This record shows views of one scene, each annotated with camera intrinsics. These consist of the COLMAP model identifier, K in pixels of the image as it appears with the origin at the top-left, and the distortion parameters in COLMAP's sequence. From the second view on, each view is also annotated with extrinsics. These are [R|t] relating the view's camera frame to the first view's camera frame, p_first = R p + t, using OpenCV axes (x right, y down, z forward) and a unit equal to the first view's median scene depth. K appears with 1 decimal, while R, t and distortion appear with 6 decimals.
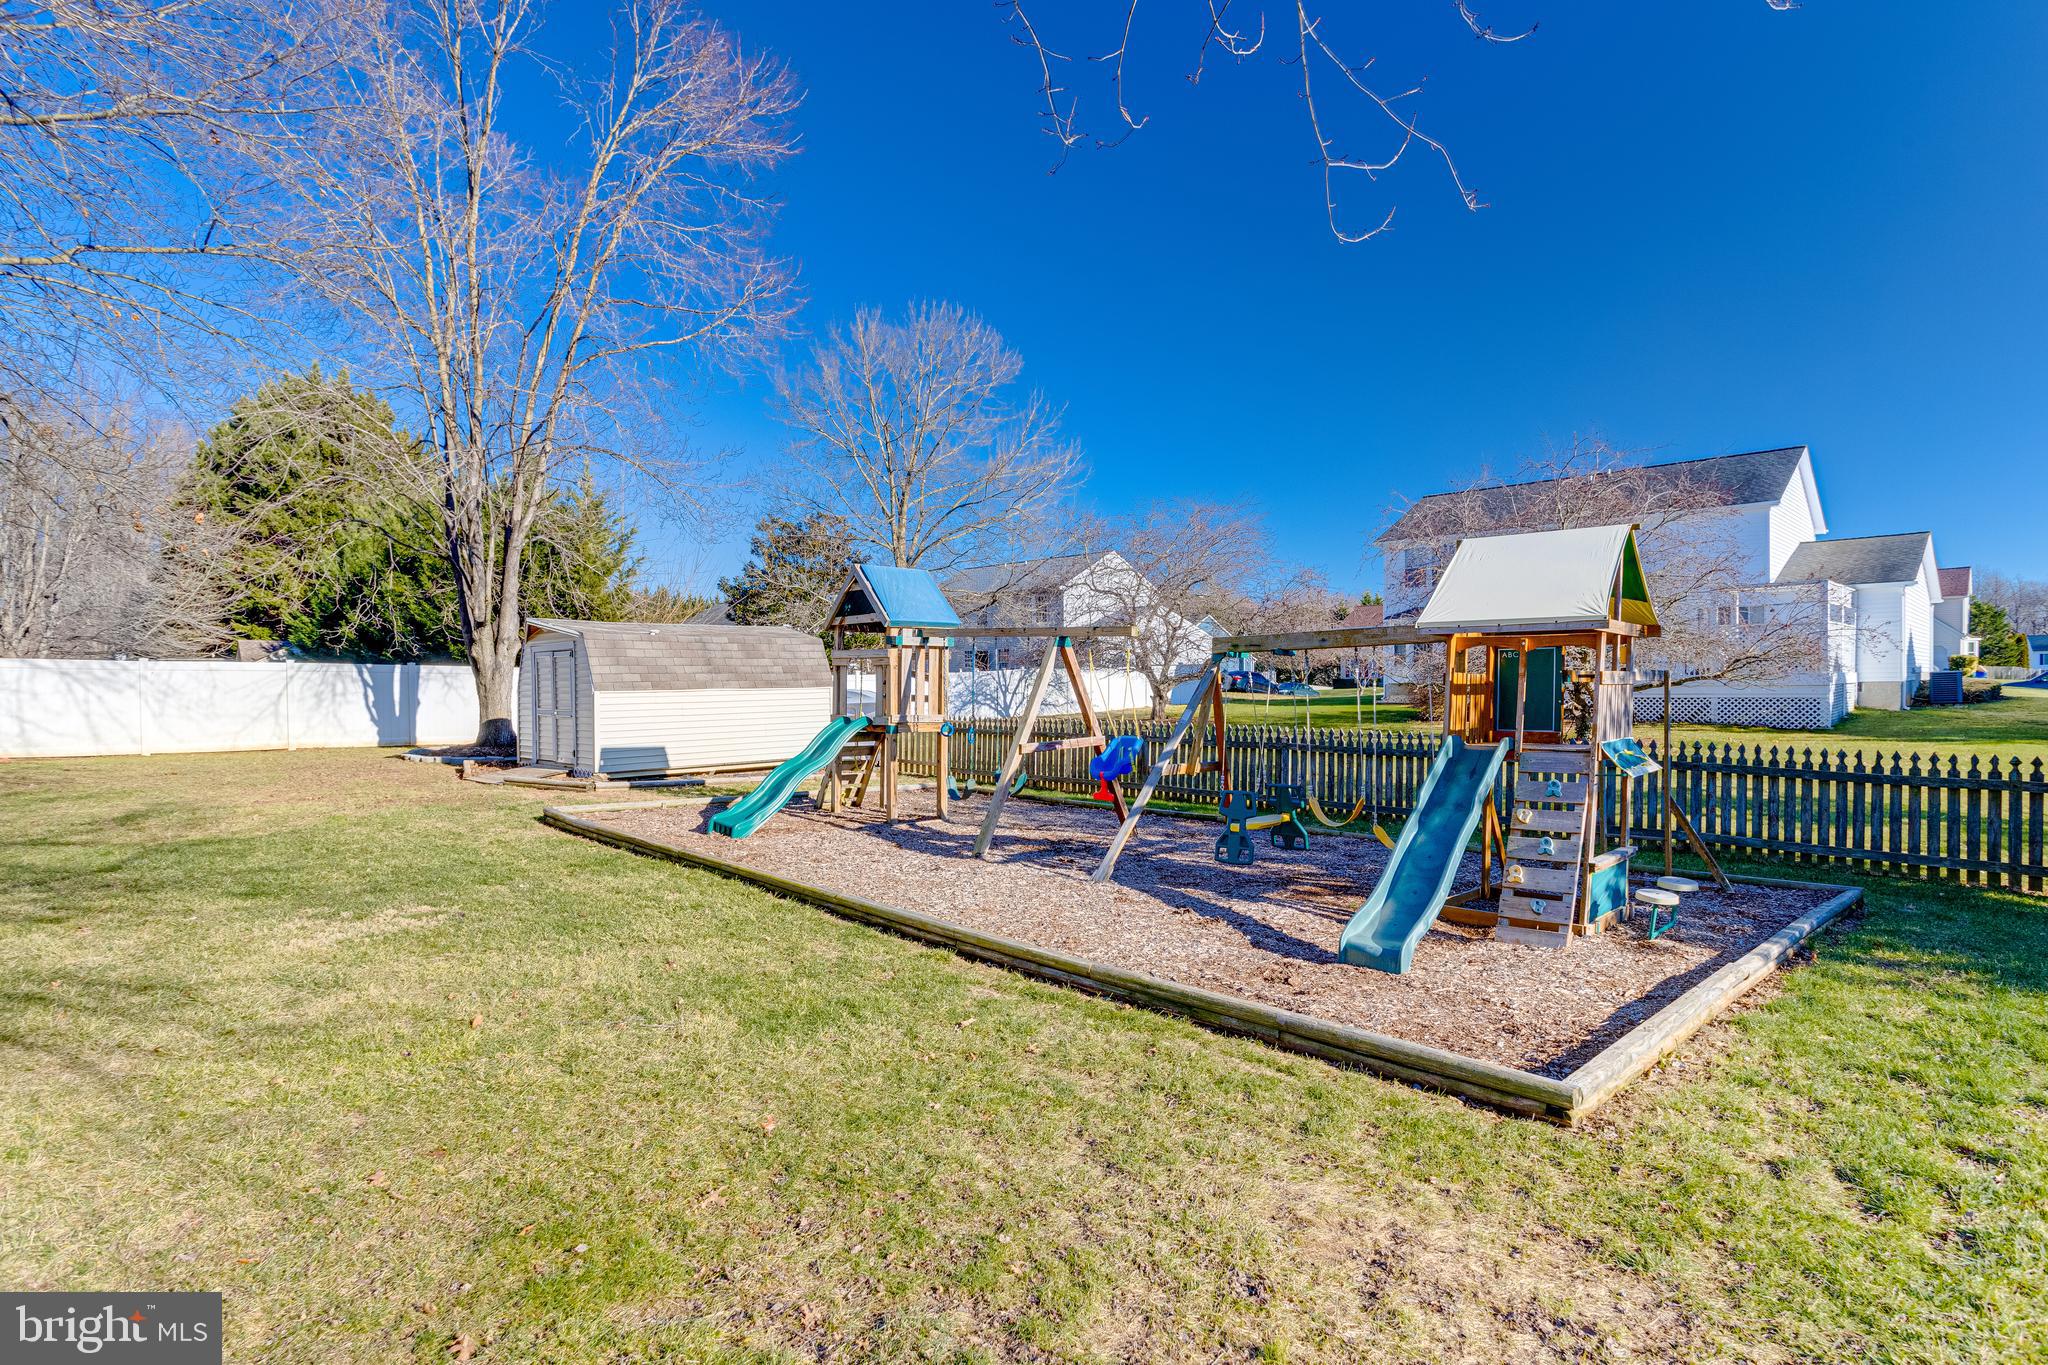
lens RADIAL K [[996.6, 0, 1028.3], [0, 996.6, 675.8], [0, 0, 1]] dist [-0.045018, 0.027150]
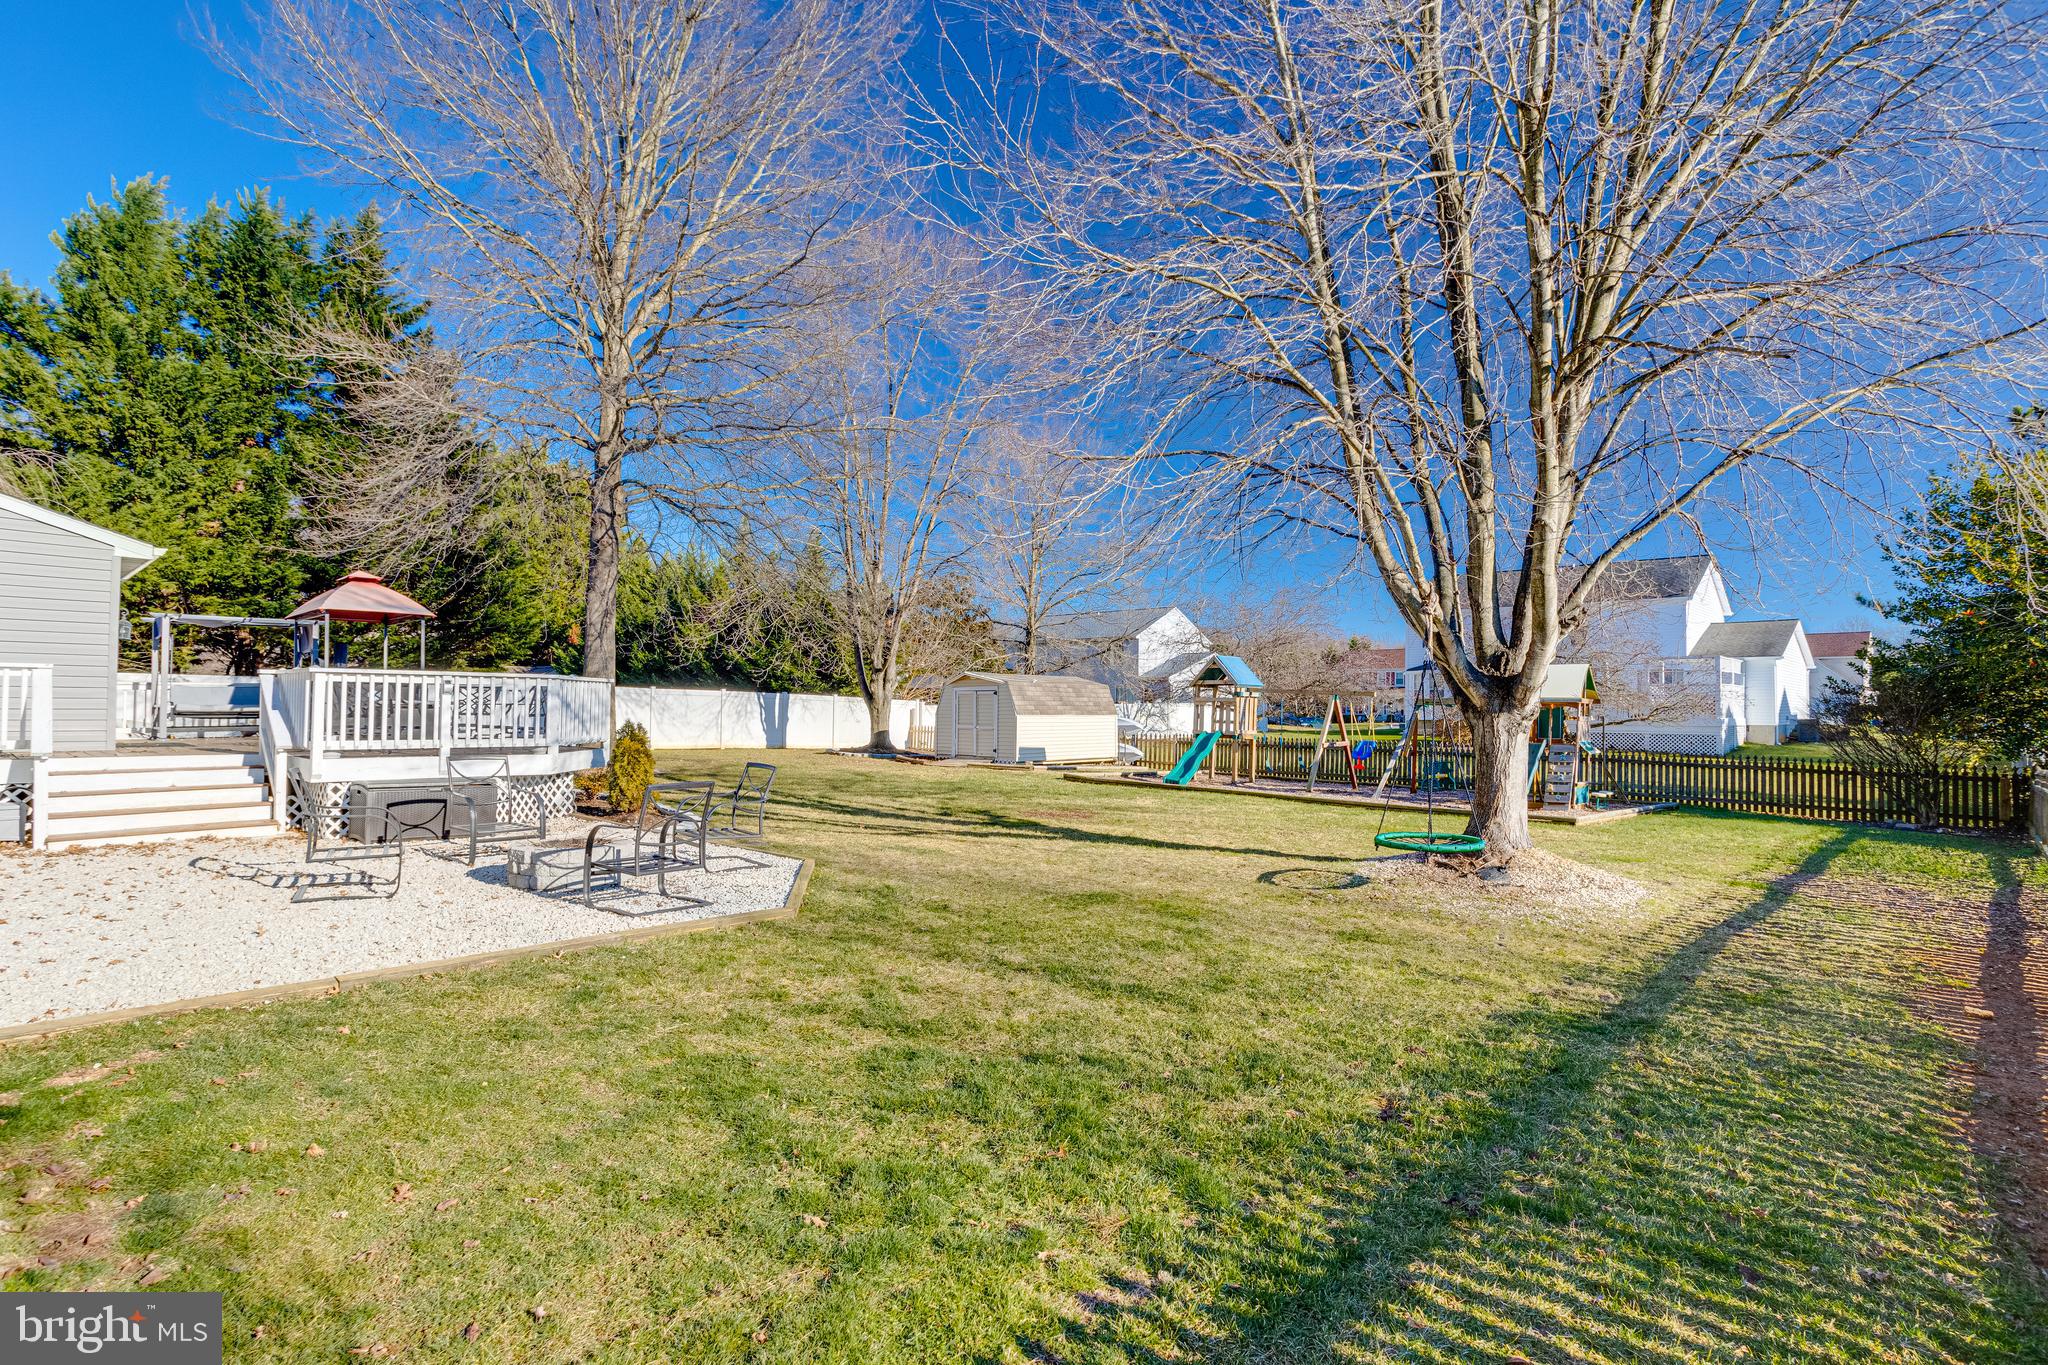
lens RADIAL K [[996.6, 0, 1028.3], [0, 996.6, 675.8], [0, 0, 1]] dist [-0.045018, 0.027150]
pose [[0.999280, 0.021860, 0.030994, -0.317879], [-0.020986, 0.999381, -0.028233, -0.003307], [-0.031592, 0.027562, 0.999121, -0.519392]]
